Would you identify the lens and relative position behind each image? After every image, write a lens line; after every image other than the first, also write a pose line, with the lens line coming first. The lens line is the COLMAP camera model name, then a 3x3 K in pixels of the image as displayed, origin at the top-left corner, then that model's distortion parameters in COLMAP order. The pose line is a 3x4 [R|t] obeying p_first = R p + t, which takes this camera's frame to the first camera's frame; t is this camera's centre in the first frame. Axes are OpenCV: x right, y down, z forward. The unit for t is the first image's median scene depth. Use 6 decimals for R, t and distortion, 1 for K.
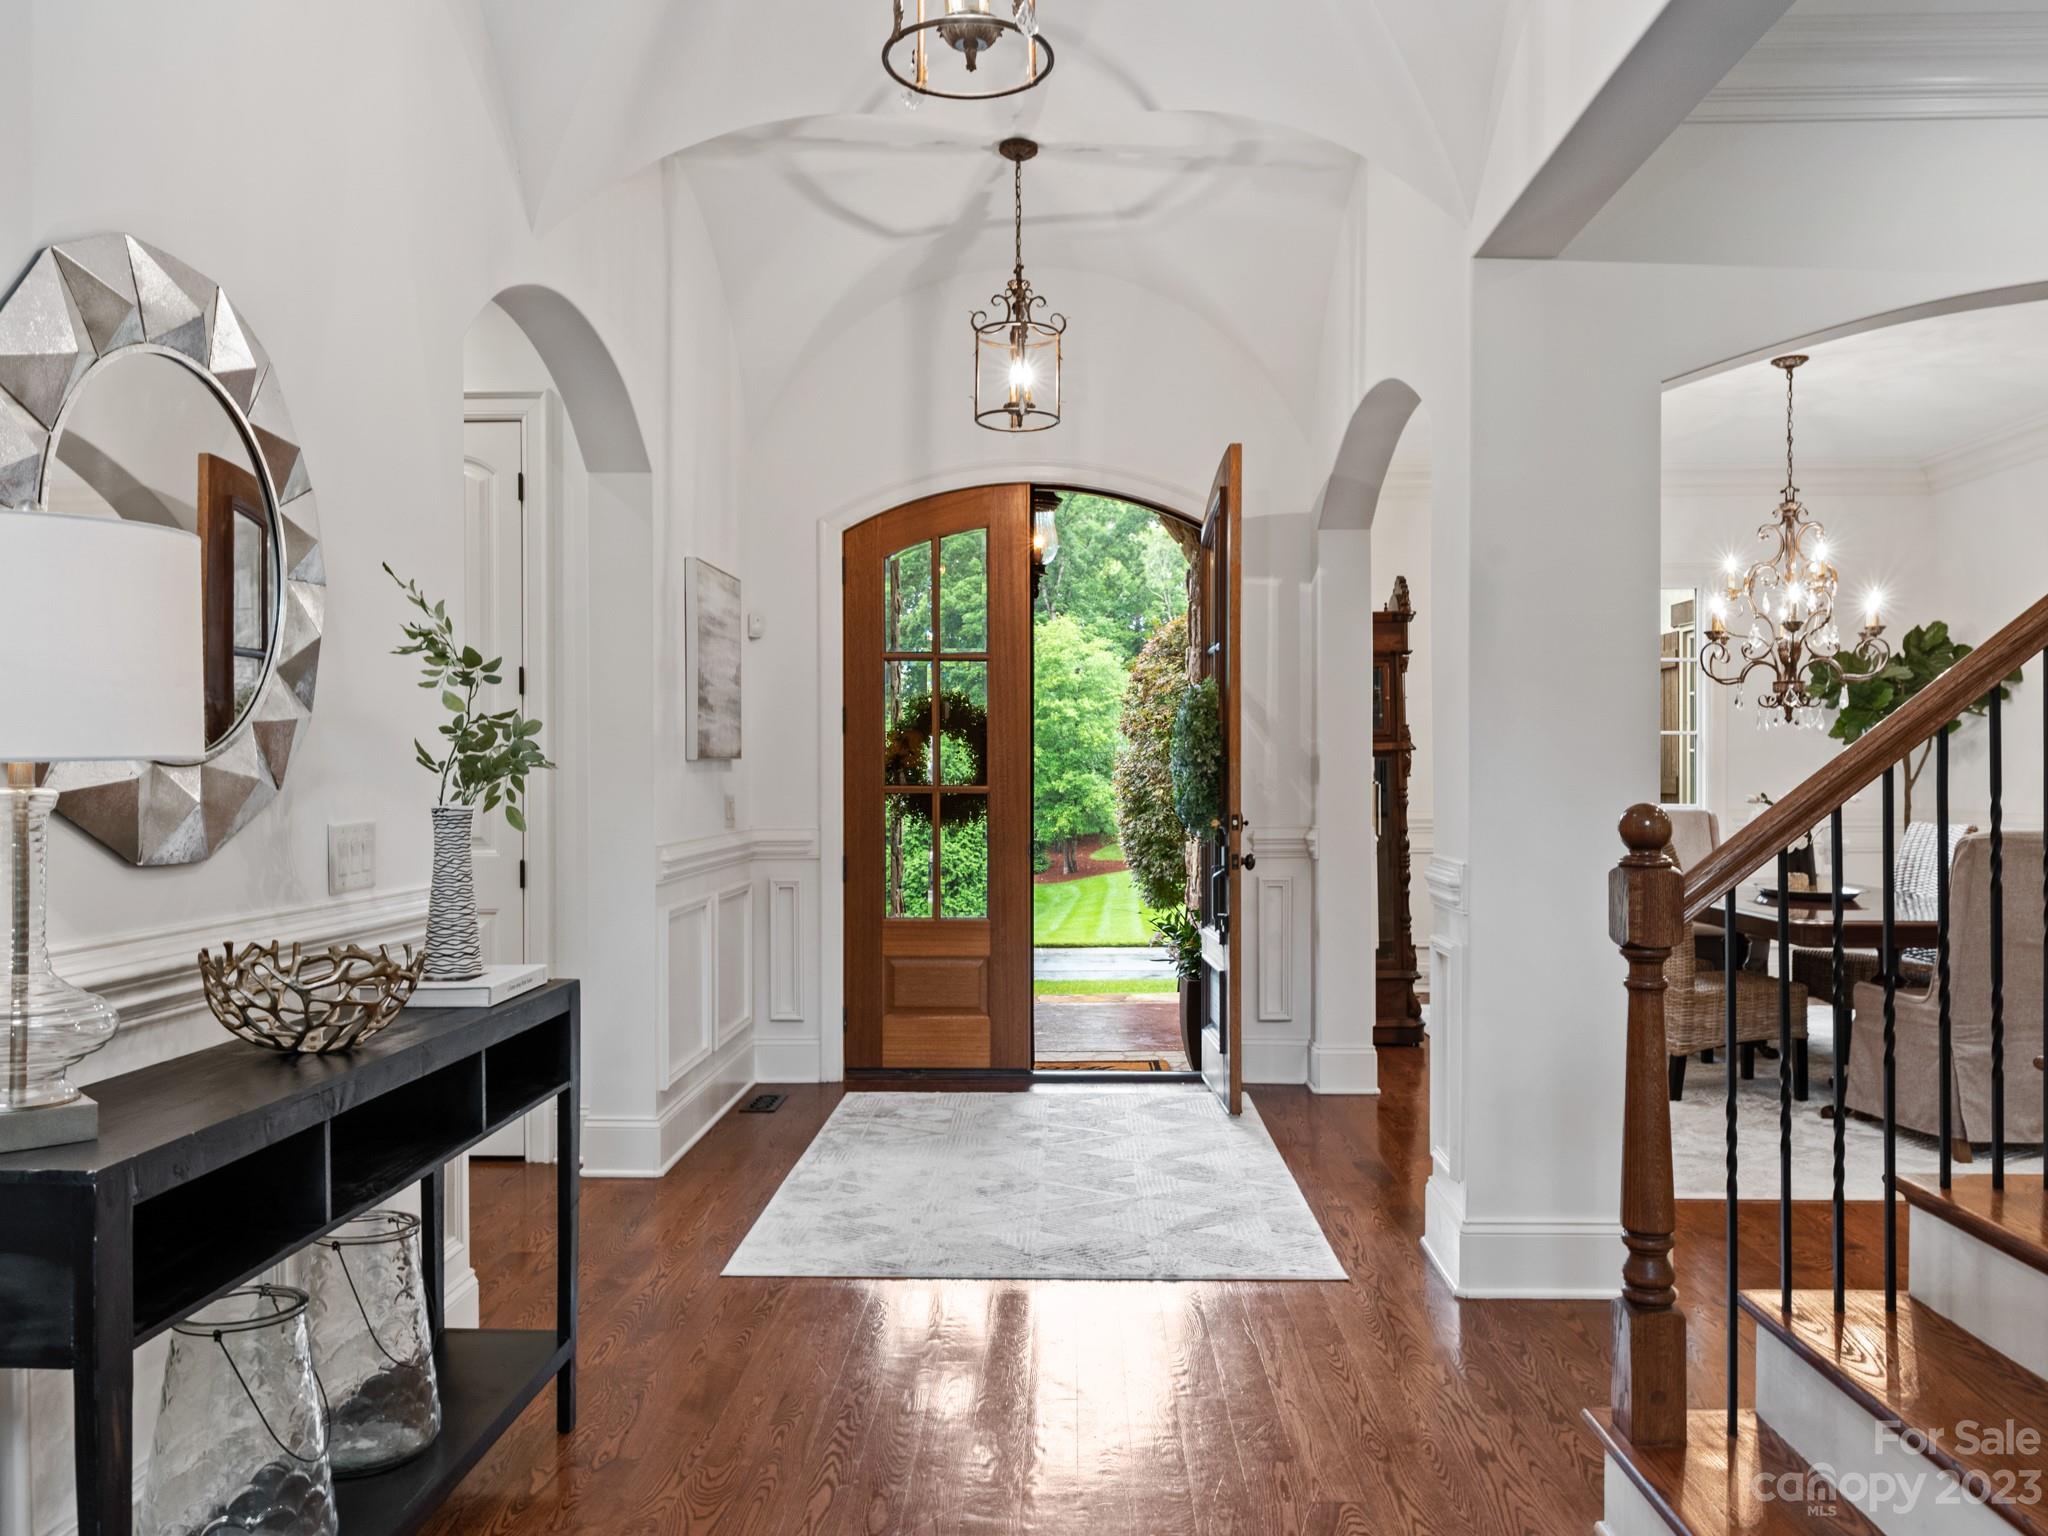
lens RADIAL K [[1519.0, 0, 1022.1], [0, 1519.0, 780.1], [0, 0, 1]] dist [0.011437, -0.035905]
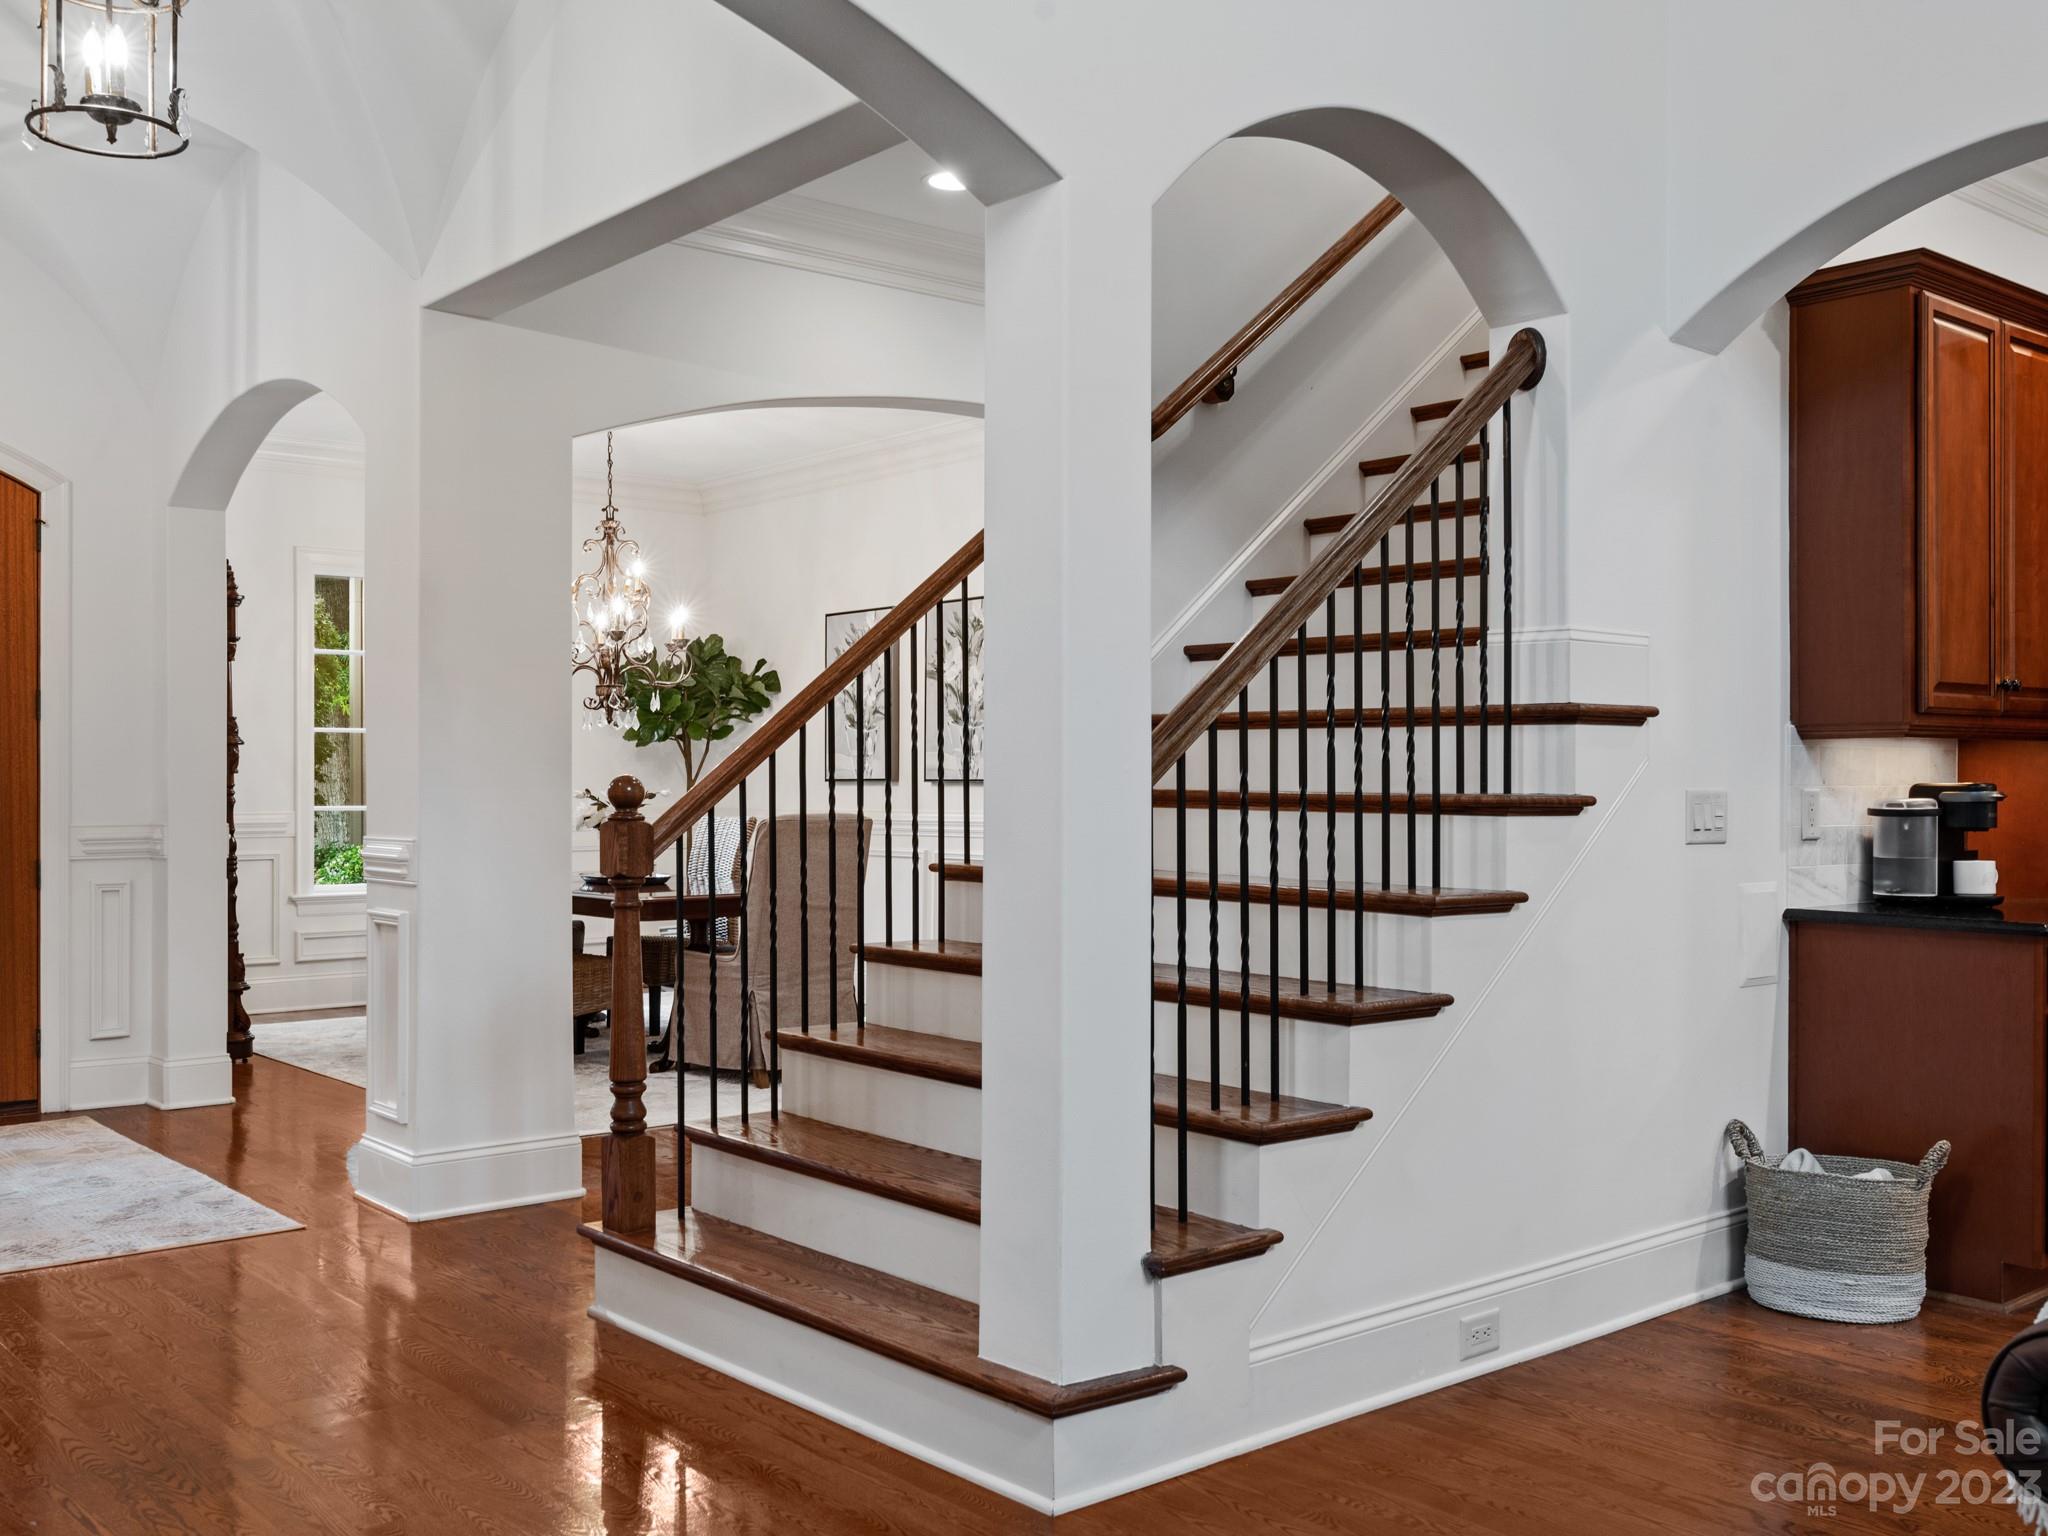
lens RADIAL K [[1918.1, 0, 1023.1], [0, 1918.1, 761.1], [0, 0, 1]] dist [0.002259, 0.011645]
pose [[0.742670, 0.008300, 0.669606, -0.200871], [0.003760, 0.999856, -0.016564, 0.013258], [-0.669647, 0.014819, 0.742532, -0.222901]]
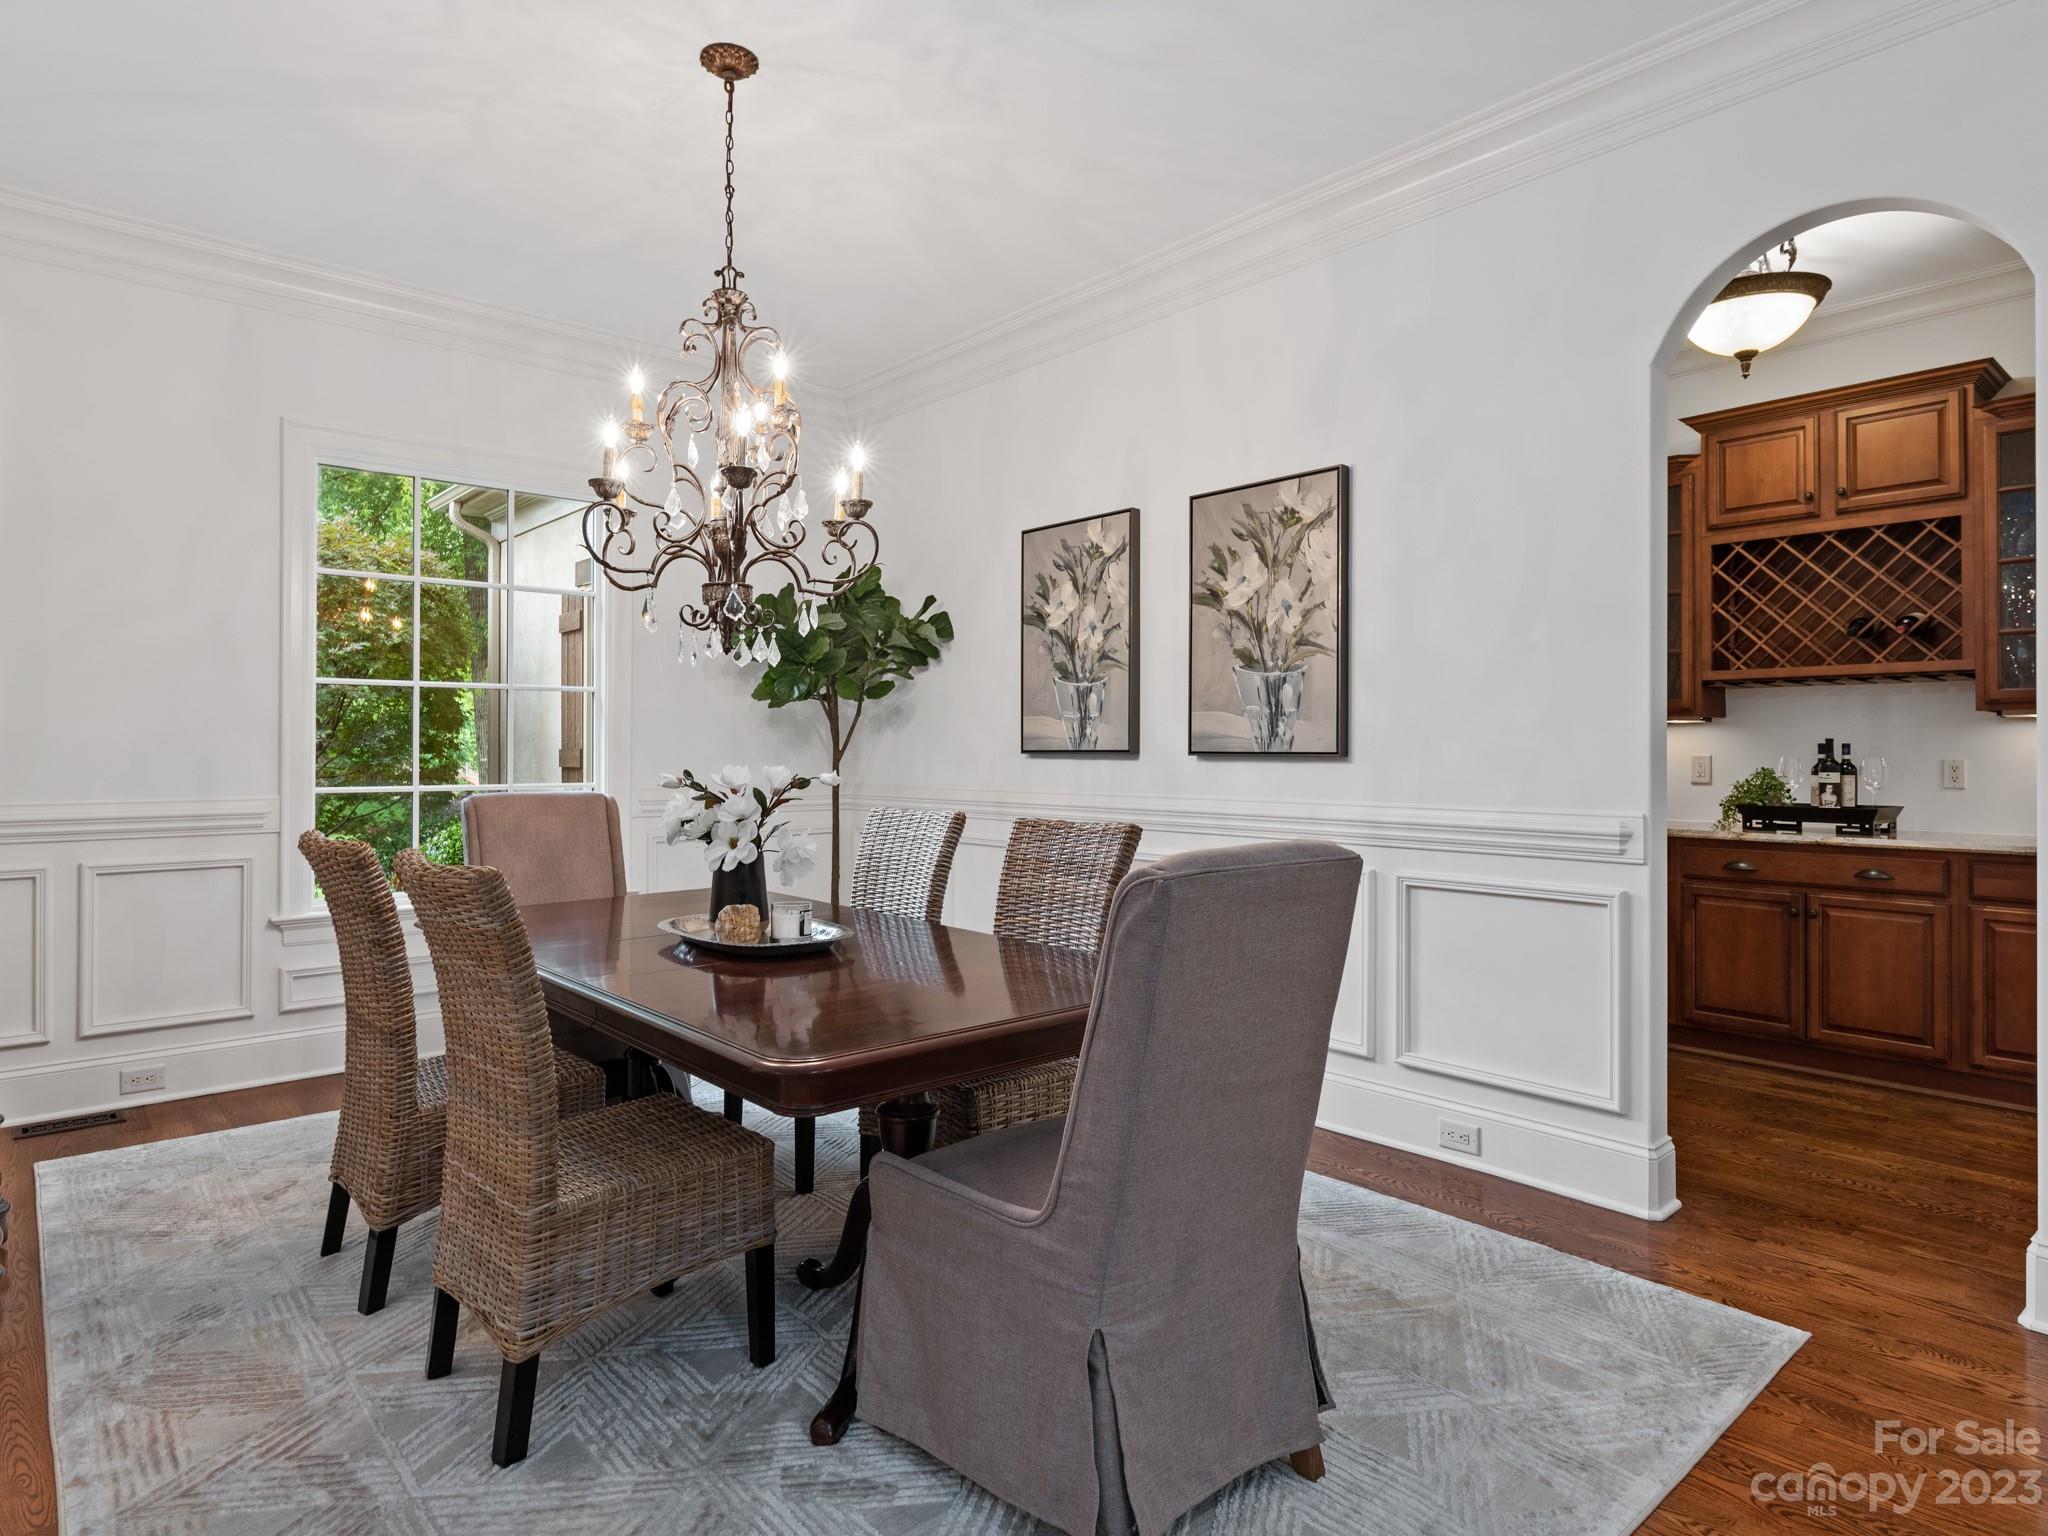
lens RADIAL K [[1175.2, 0, 1025.7], [0, 1175.2, 731.4], [0, 0, 1]] dist [-0.000540, -0.000942]
pose [[0.728058, 0.010180, 0.685440, 0.281905], [0.002879, 0.999836, -0.017907, 0.002099], [-0.685510, 0.015010, 0.727909, 0.602402]]
